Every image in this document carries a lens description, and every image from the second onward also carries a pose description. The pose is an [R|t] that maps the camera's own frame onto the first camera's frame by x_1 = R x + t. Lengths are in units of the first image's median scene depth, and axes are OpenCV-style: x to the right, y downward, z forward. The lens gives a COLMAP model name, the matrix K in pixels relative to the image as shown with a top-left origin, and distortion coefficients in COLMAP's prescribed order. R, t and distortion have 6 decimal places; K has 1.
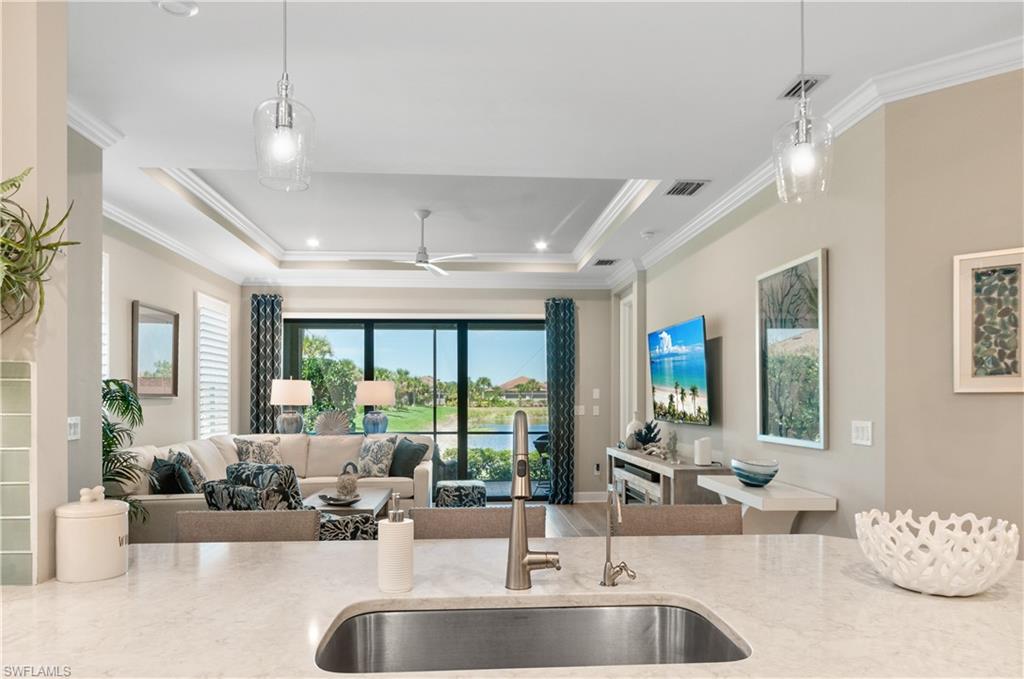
lens RADIAL K [[689.6, 0, 482.9], [0, 689.6, 392.6], [0, 0, 1]] dist [0.027121, 0.009036]
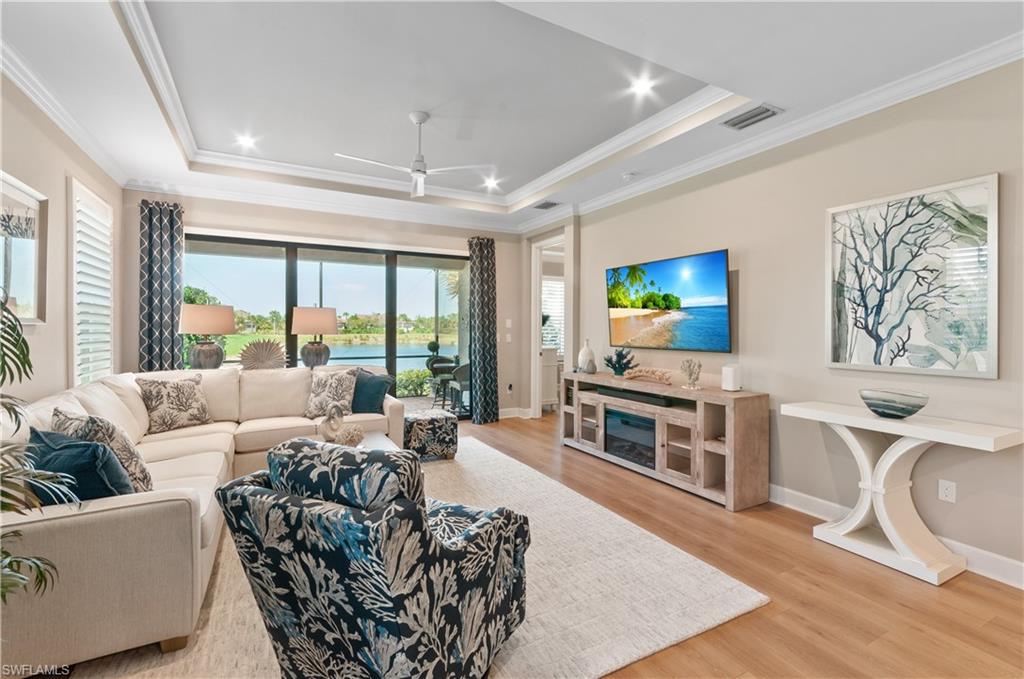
lens RADIAL K [[458.9, 0, 504.0], [0, 458.9, 330.7], [0, 0, 1]] dist [0.003783, -0.000810]
pose [[0.899930, -0.000079, 0.436035, -0.204101], [-0.006006, 0.999903, 0.012578, 0.004790], [-0.435994, -0.013938, 0.899842, 0.351537]]
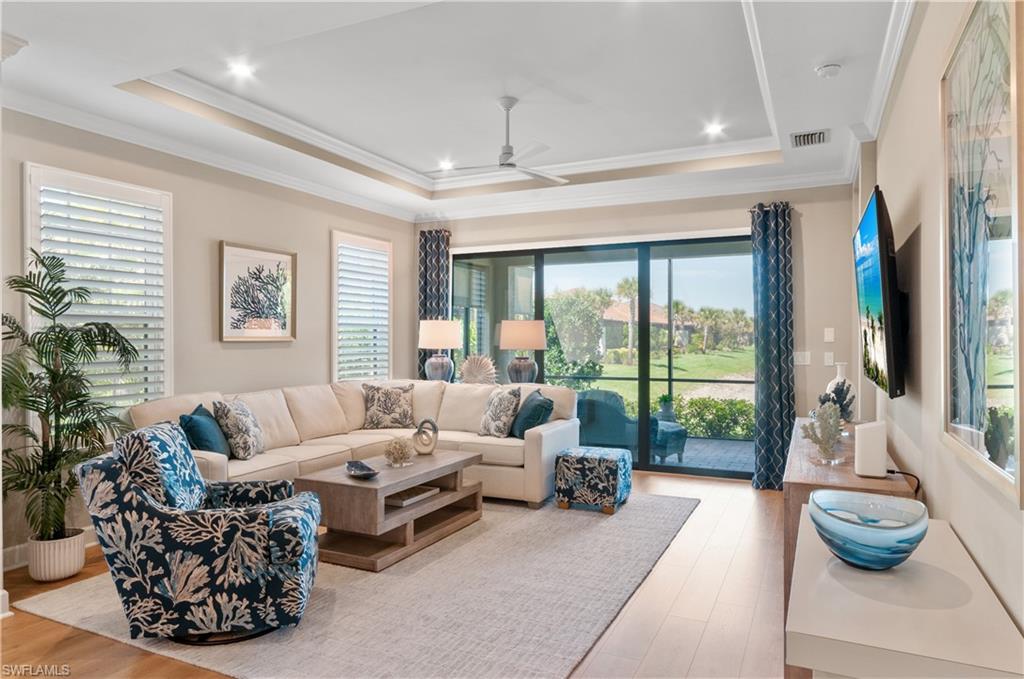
lens RADIAL K [[644.2, 0, 505.7], [0, 644.2, 341.8], [0, 0, 1]] dist [-0.002341, 0.012172]
pose [[0.882290, 0.002686, -0.470699, 0.207339], [0.003826, 0.999910, 0.012878, -0.001172], [0.470691, -0.013163, 0.882200, 0.302561]]
